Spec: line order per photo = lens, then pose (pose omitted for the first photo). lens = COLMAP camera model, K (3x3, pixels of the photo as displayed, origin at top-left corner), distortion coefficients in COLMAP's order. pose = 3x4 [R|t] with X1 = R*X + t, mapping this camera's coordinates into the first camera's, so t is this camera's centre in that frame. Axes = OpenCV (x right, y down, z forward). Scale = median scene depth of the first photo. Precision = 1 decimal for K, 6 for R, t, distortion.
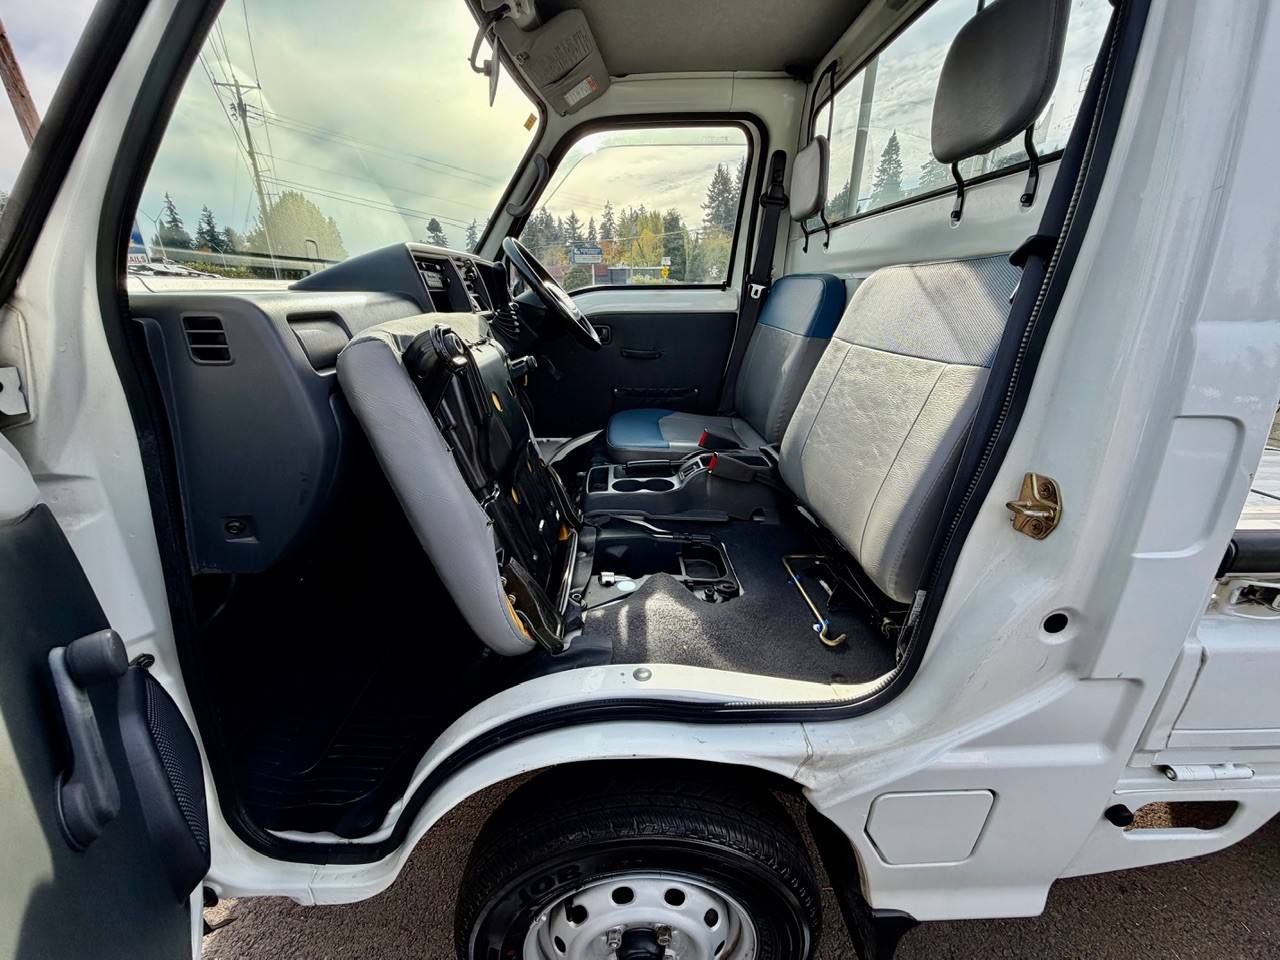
lens RADIAL K [[515.9, 0, 635.4], [0, 515.9, 491.8], [0, 0, 1]] dist [0.000442, 0.000025]
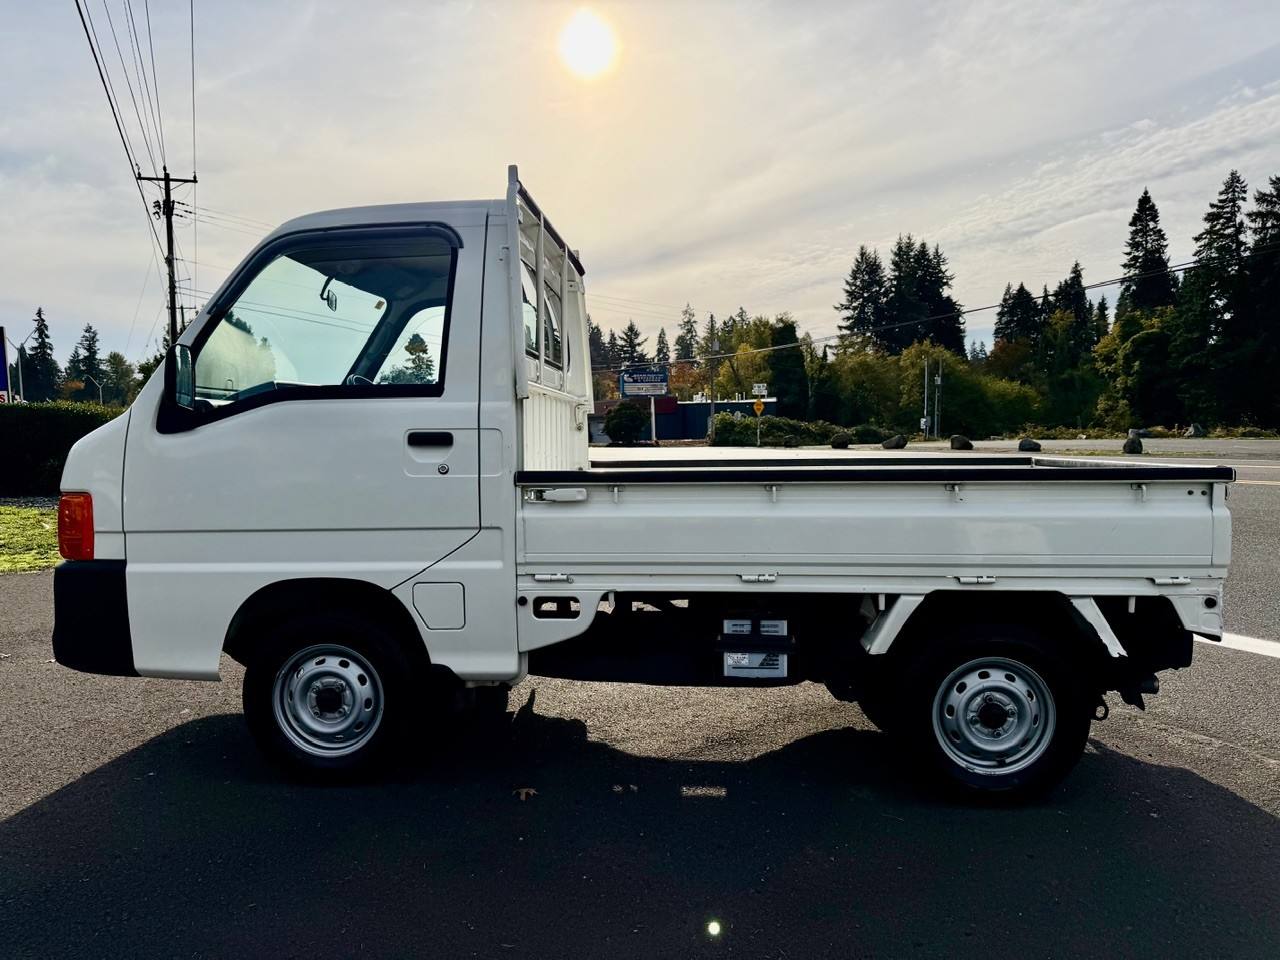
lens RADIAL K [[949.7, 0, 641.9], [0, 949.7, 503.5], [0, 0, 1]] dist [0.091497, -0.076762]
pose [[0.993116, -0.003759, -0.117074, 0.059106], [-0.031446, 0.954240, -0.297383, 0.043758], [0.112835, 0.299017, 0.947553, -0.093998]]
